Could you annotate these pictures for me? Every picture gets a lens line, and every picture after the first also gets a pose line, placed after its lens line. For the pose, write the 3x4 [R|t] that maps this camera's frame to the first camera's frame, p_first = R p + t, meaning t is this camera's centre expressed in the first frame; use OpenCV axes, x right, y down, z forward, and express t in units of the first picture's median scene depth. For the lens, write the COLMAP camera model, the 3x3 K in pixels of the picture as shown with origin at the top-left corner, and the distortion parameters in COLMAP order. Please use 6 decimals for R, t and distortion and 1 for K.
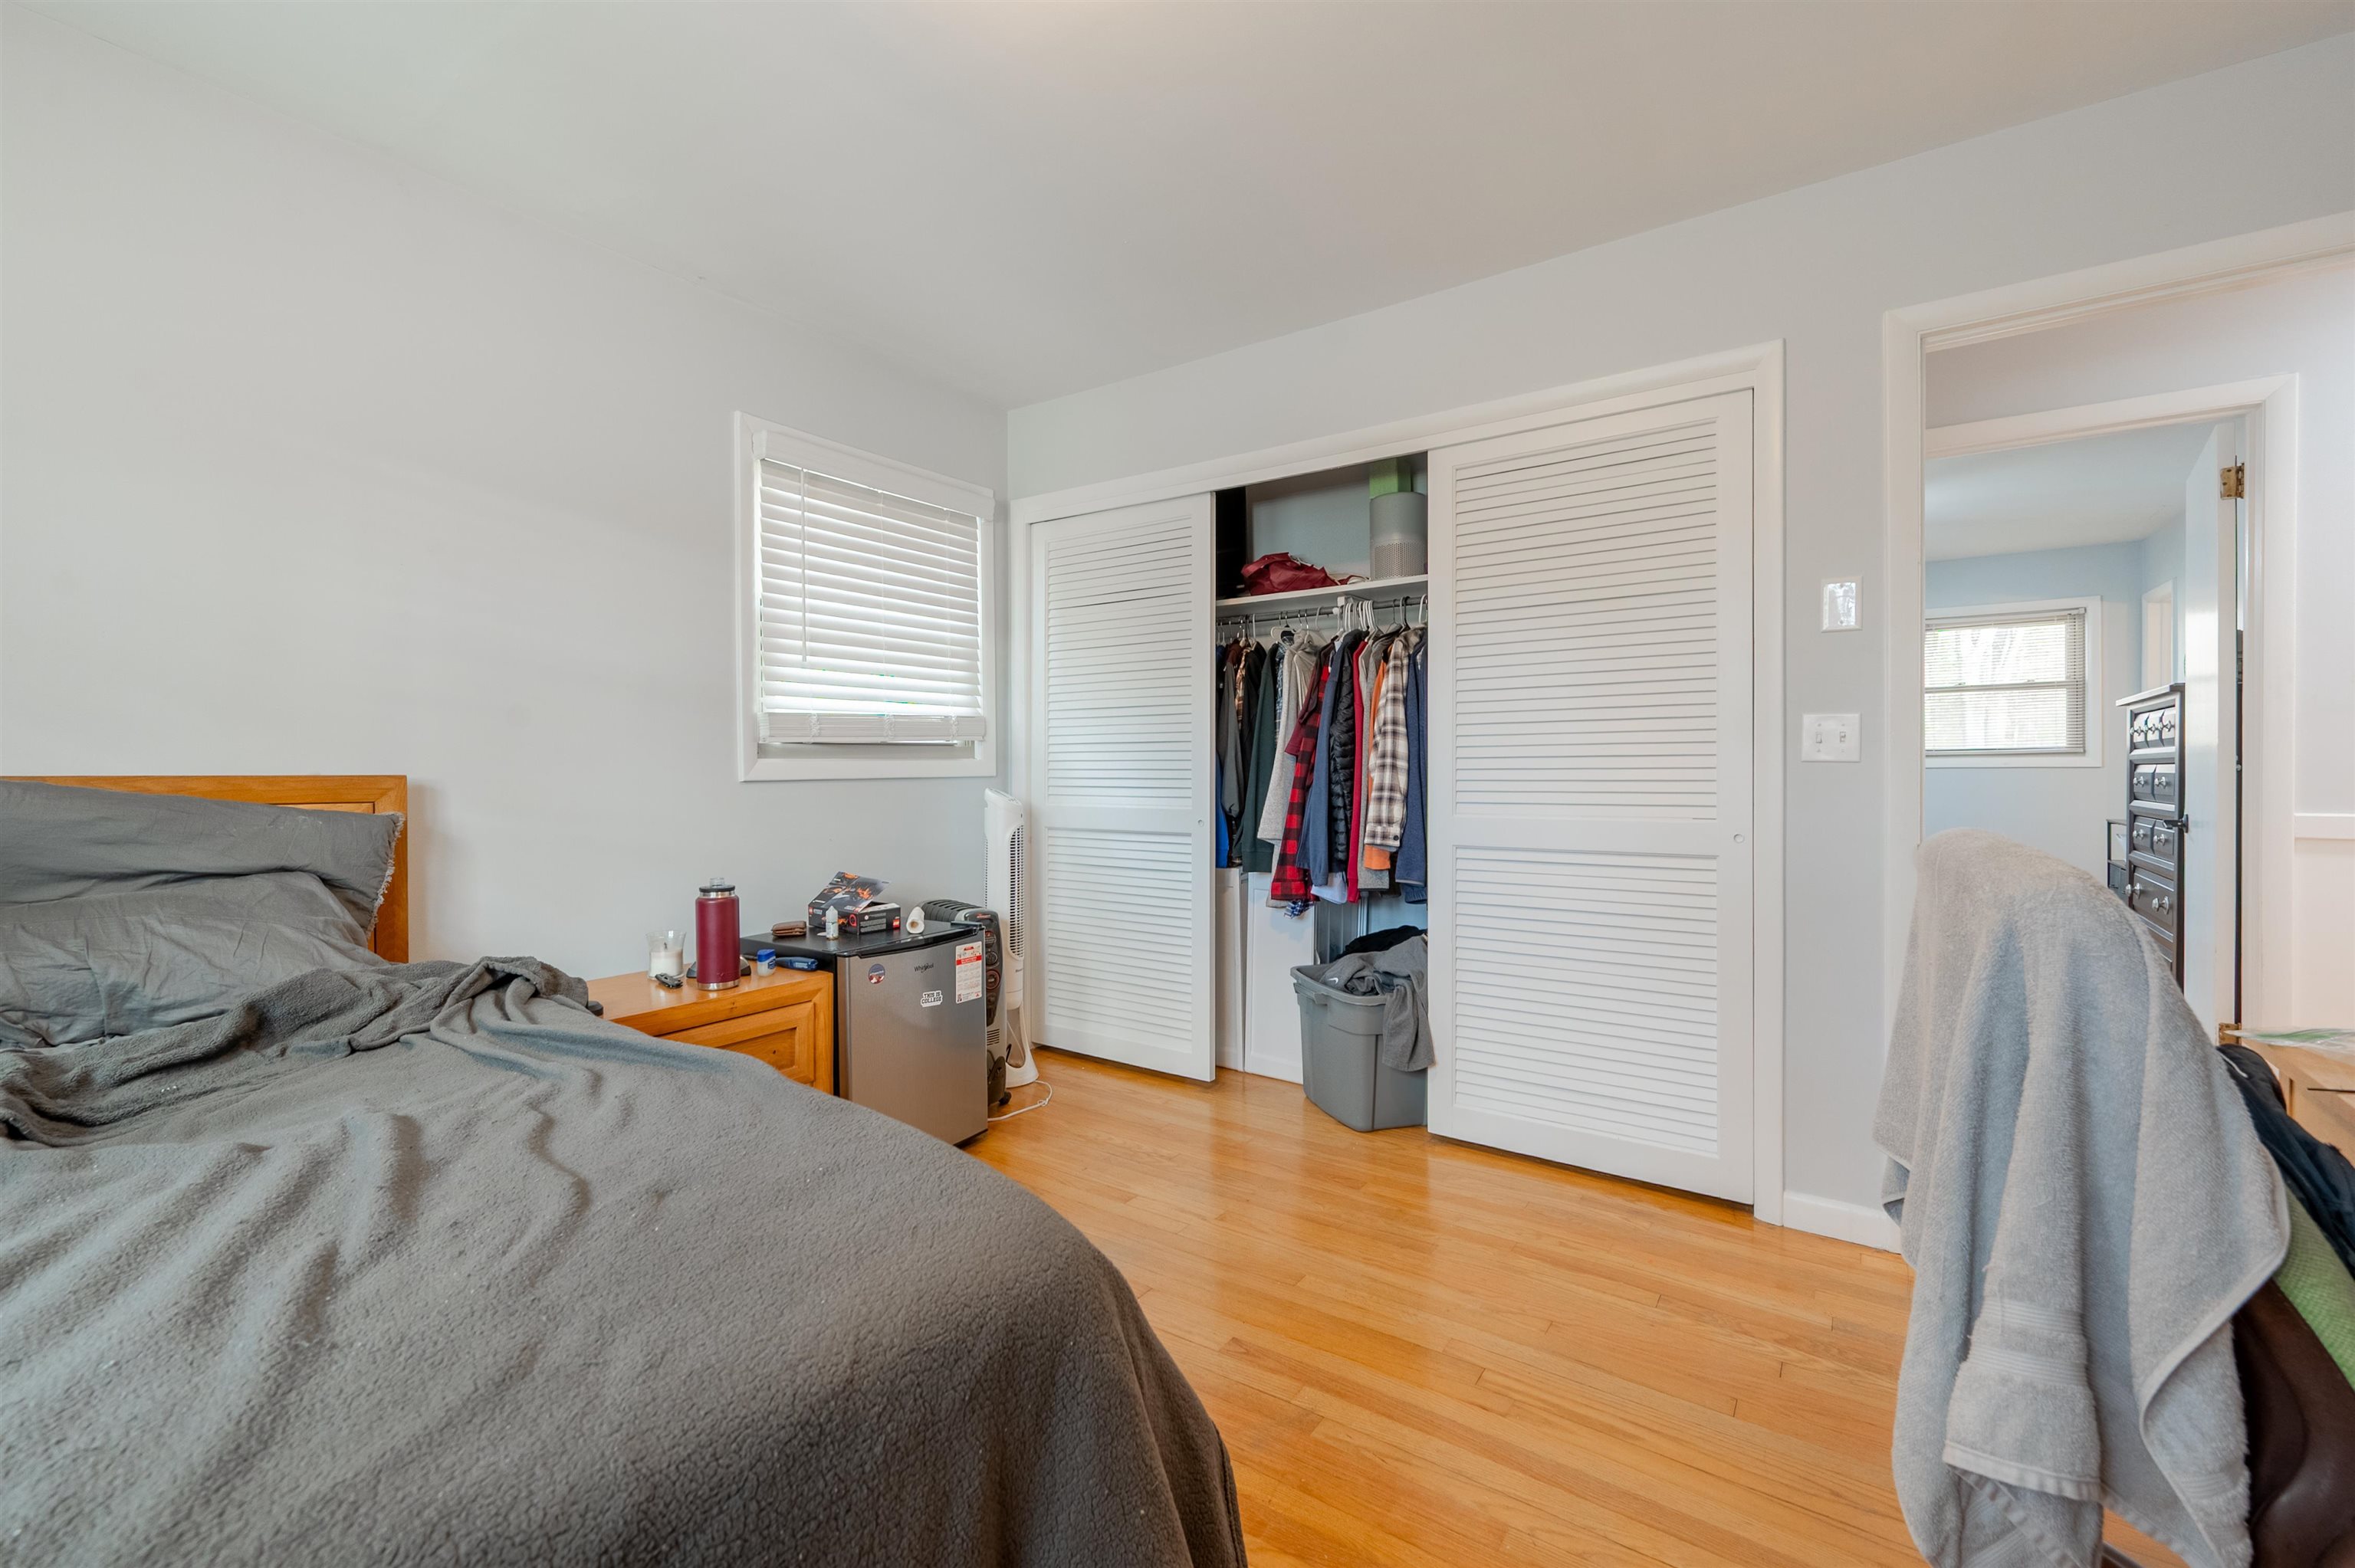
lens RADIAL K [[989.0, 0, 1162.8], [0, 989.0, 773.9], [0, 0, 1]] dist [-0.001687, 0.000209]
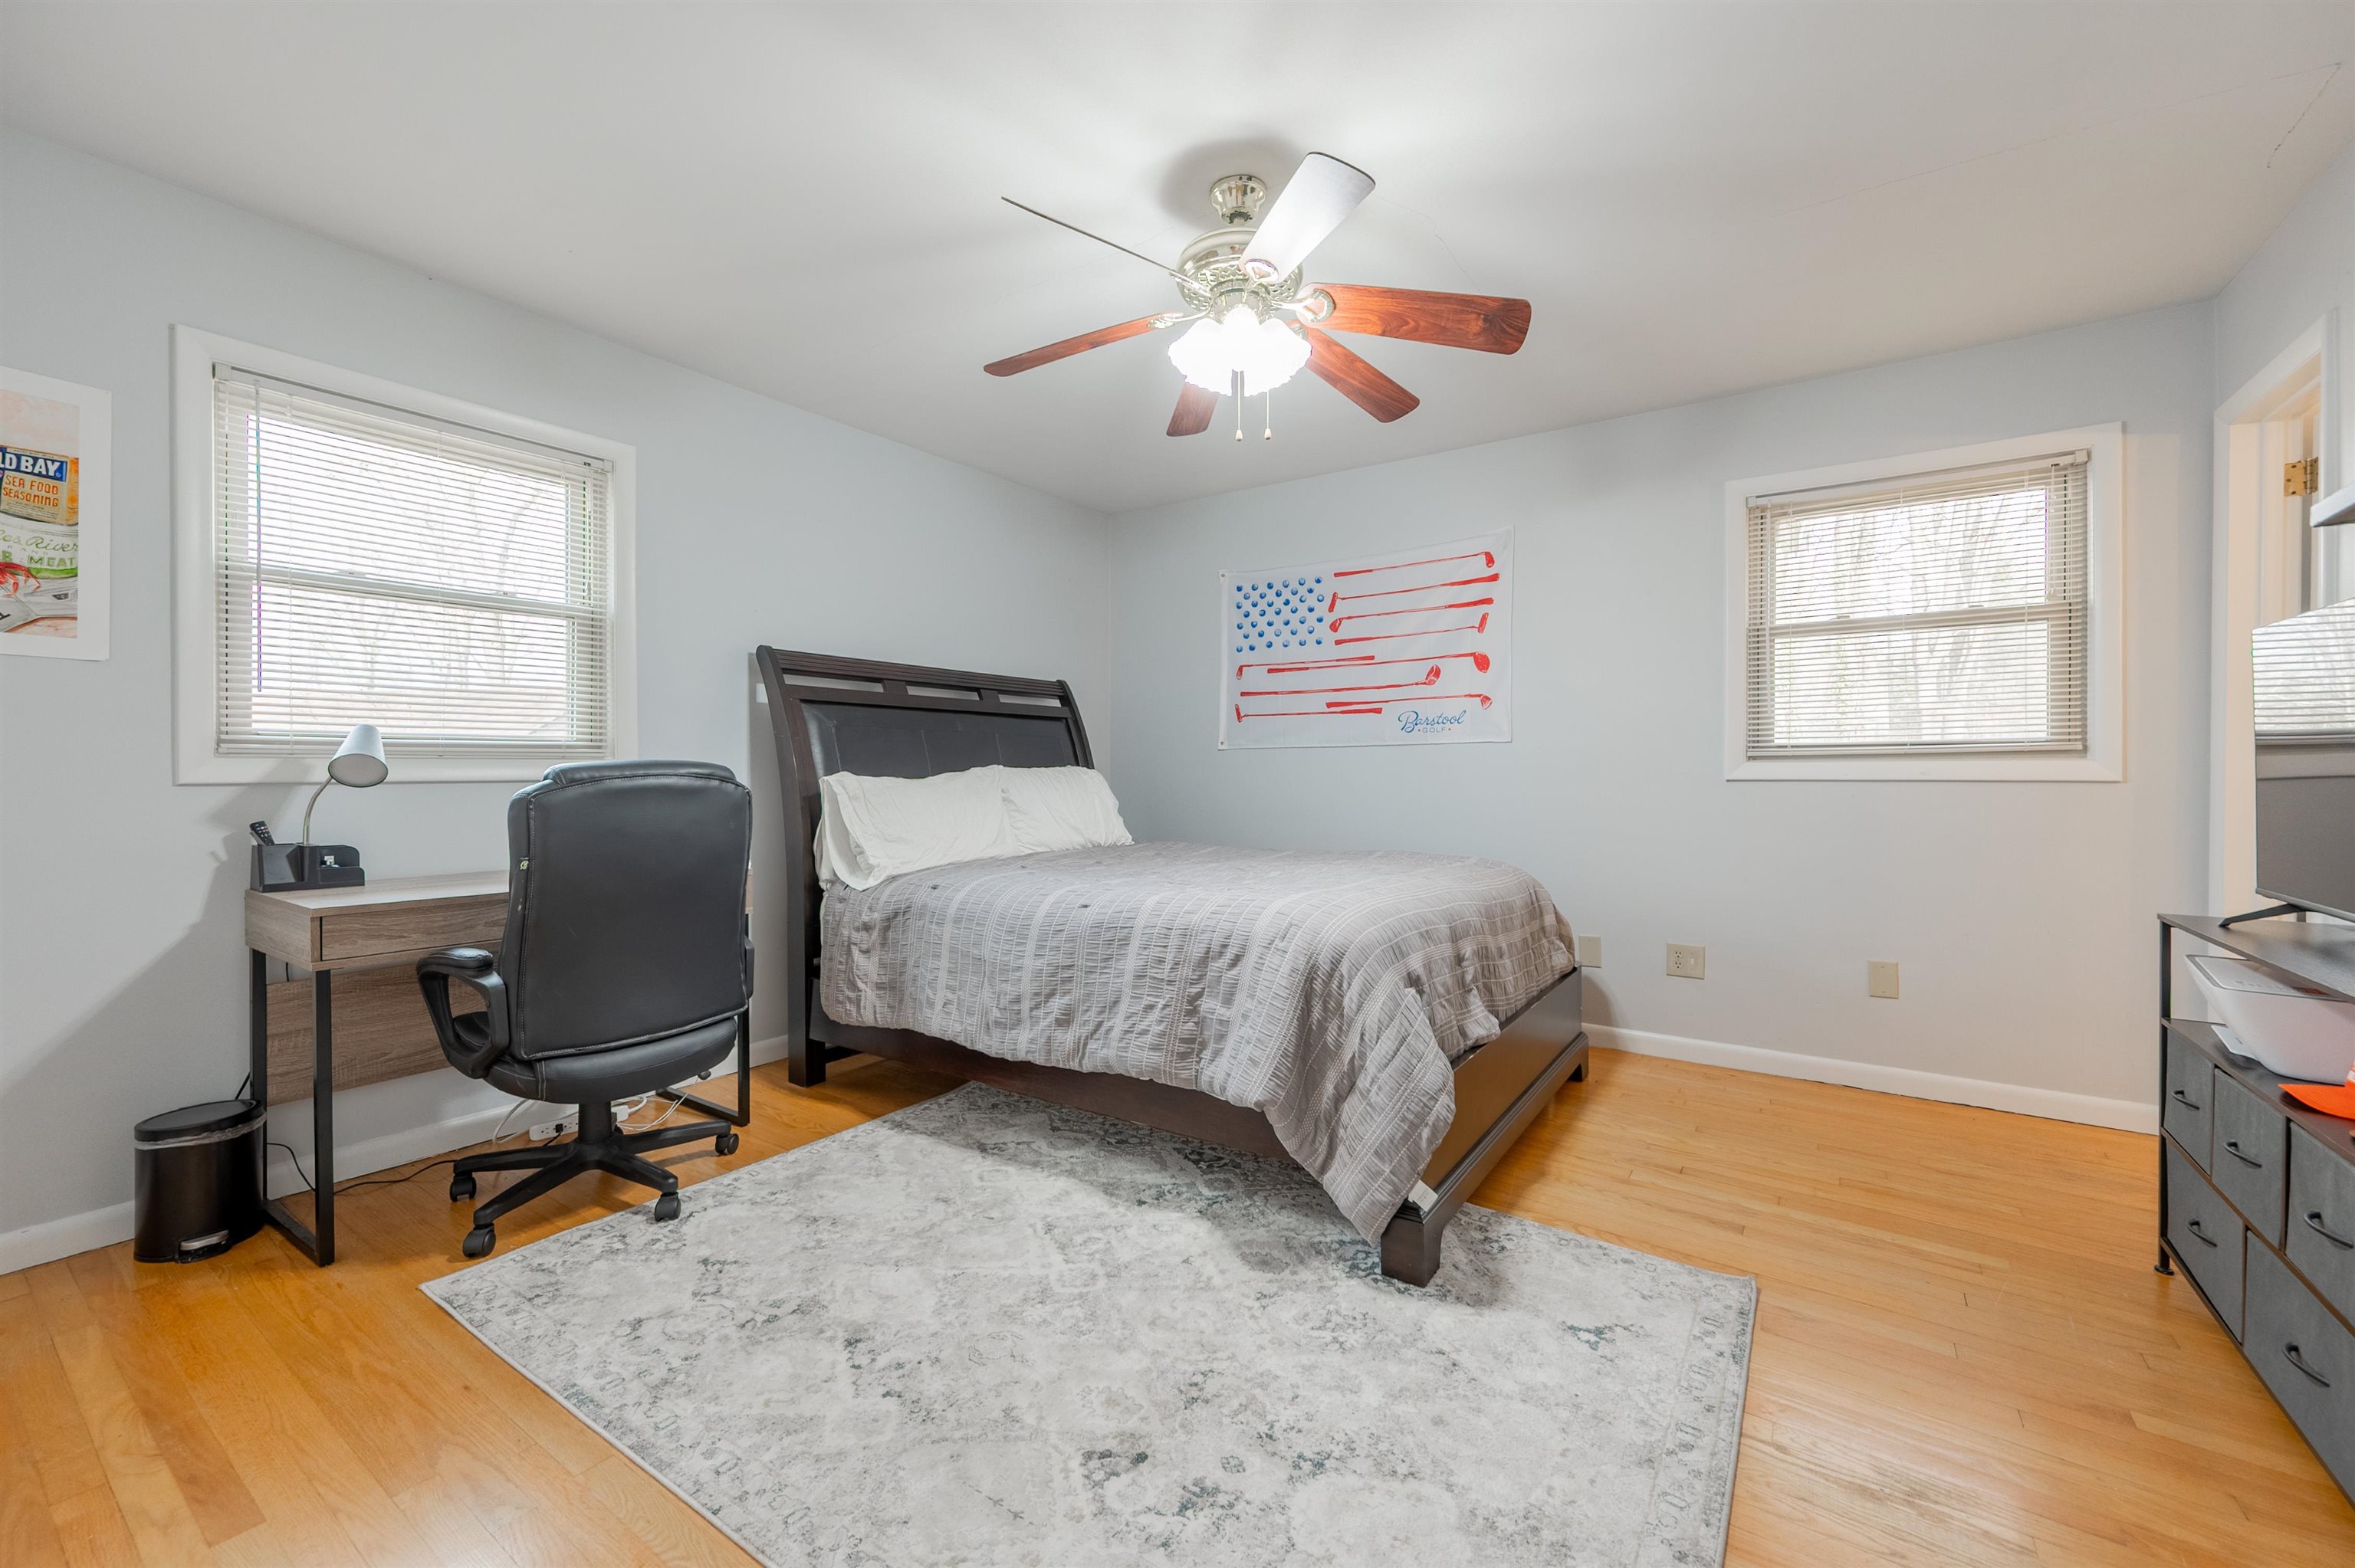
lens RADIAL K [[955.1, 0, 1180.7], [0, 955.1, 777.0], [0, 0, 1]] dist [0.000689, -0.000017]
pose [[0.999772, 0.006025, 0.020503, 0.482719], [-0.005977, 0.999979, -0.002420, -0.005227], [-0.020517, 0.002297, 0.999787, 0.542986]]
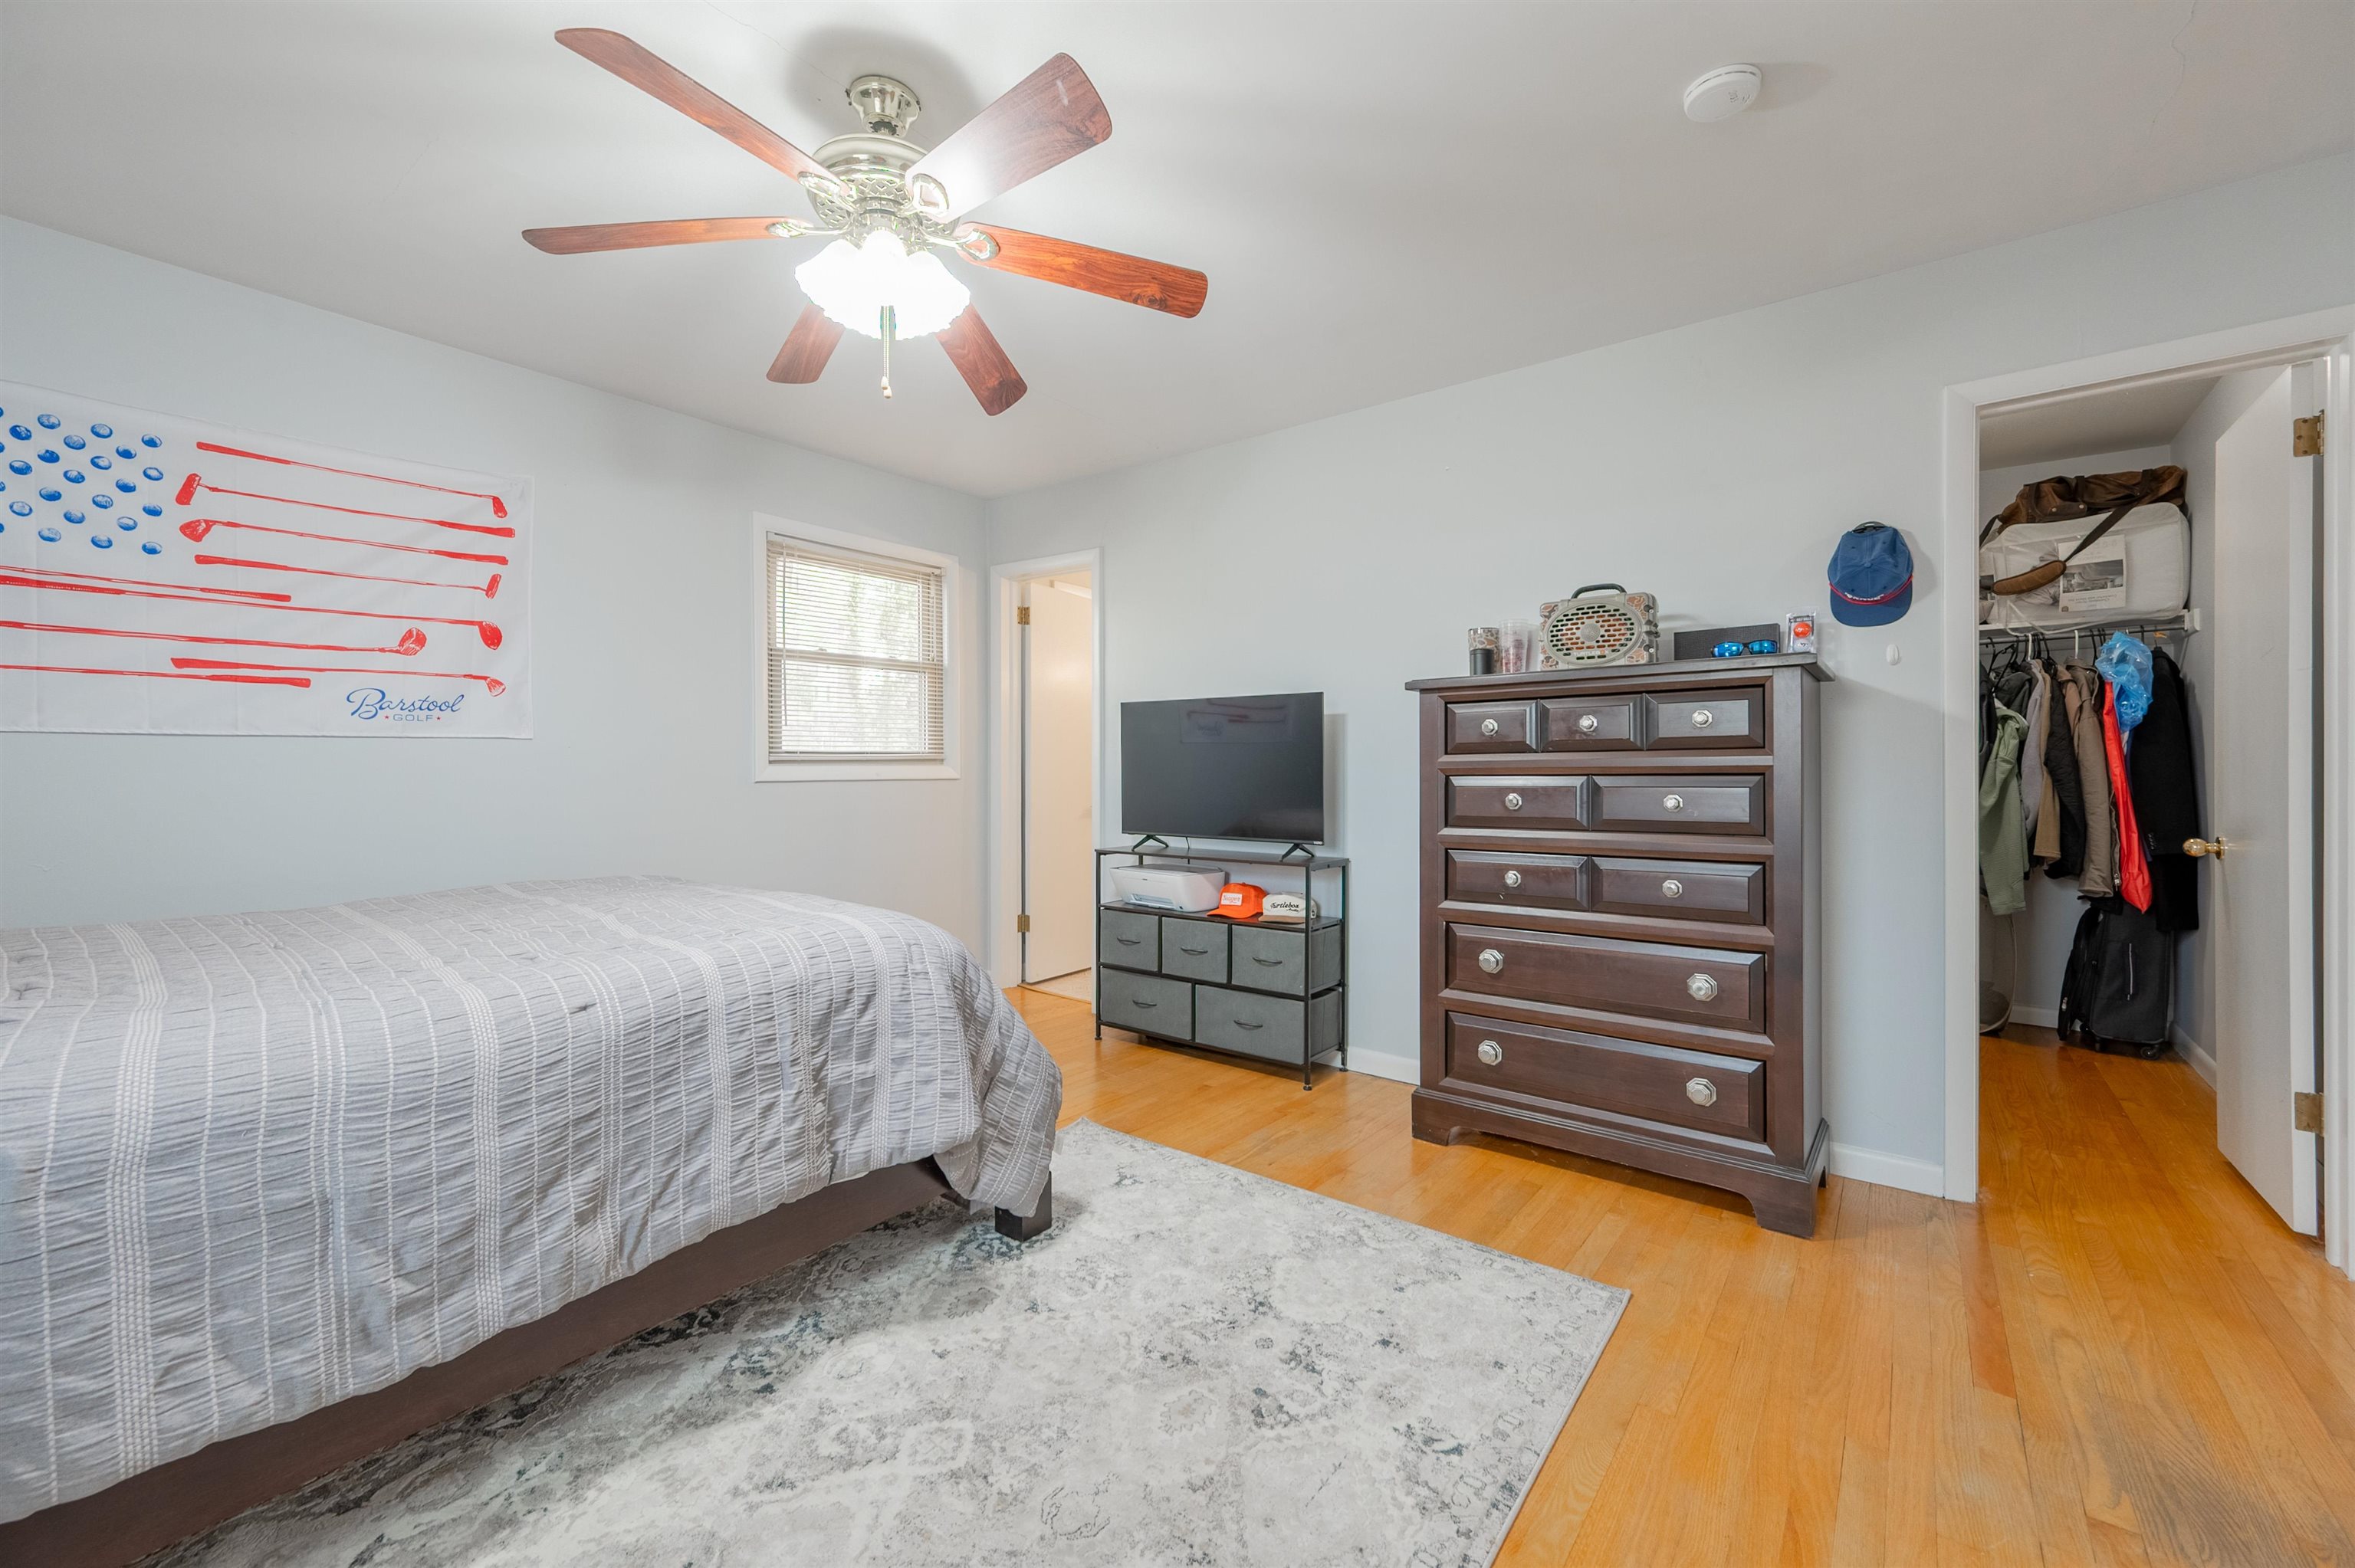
lens RADIAL K [[944.1, 0, 1200.2], [0, 944.1, 770.0], [0, 0, 1]] dist [0.000824, 0.000001]
pose [[0.012678, 0.005792, 0.999903, 0.215660], [0.010023, 0.999932, -0.005919, -0.007707], [-0.999869, 0.010097, 0.012620, 0.792452]]
